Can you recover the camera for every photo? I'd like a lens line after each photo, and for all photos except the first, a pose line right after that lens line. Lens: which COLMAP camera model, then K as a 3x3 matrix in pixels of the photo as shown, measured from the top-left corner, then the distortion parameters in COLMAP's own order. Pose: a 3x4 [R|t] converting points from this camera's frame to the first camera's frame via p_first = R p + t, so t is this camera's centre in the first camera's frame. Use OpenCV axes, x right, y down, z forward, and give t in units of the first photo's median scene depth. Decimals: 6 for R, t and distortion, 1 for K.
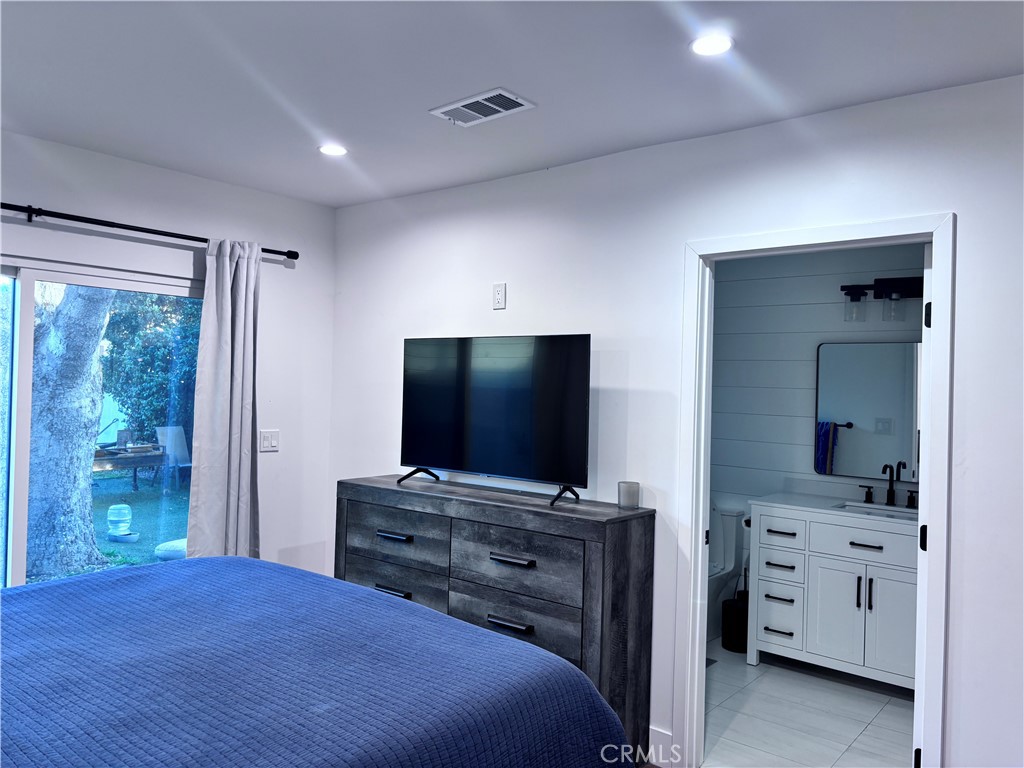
lens RADIAL K [[774.5, 0, 514.5], [0, 774.5, 379.3], [0, 0, 1]] dist [0.052173, -0.055367]
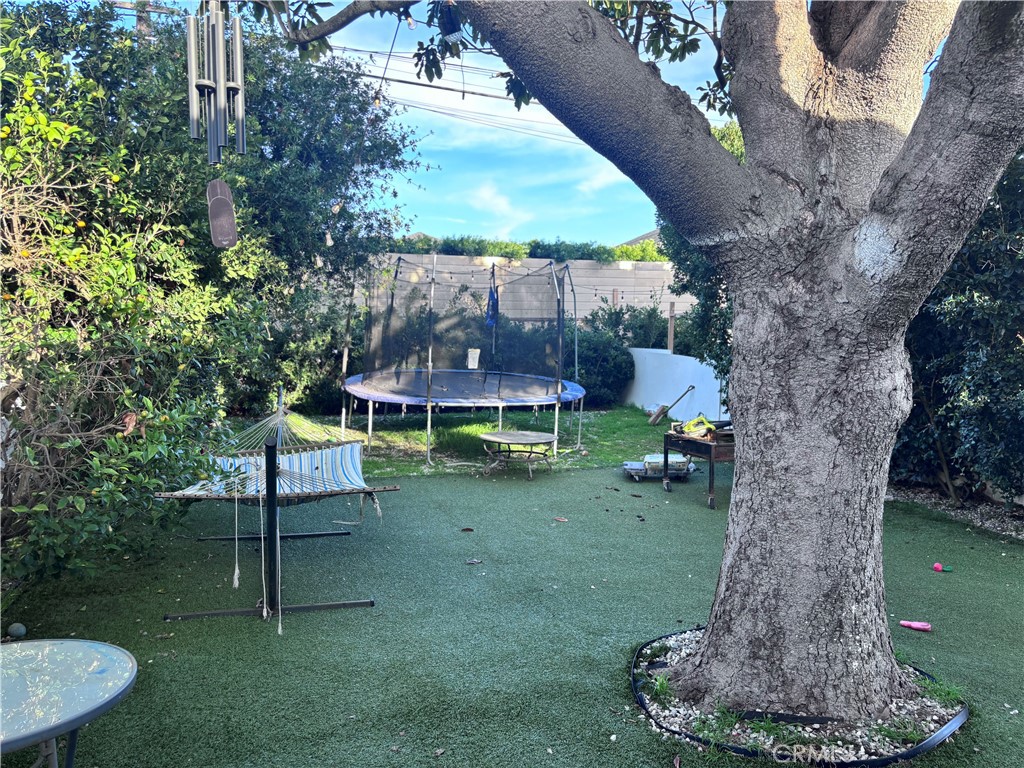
lens RADIAL K [[774.5, 0, 514.3], [0, 774.5, 386.4], [0, 0, 1]] dist [0.052173, -0.055367]
pose [[0.826050, 0.013453, -0.563436, -0.931639], [0.020550, 0.998331, 0.053966, 0.006107], [0.563222, -0.056157, 0.824395, 0.917924]]
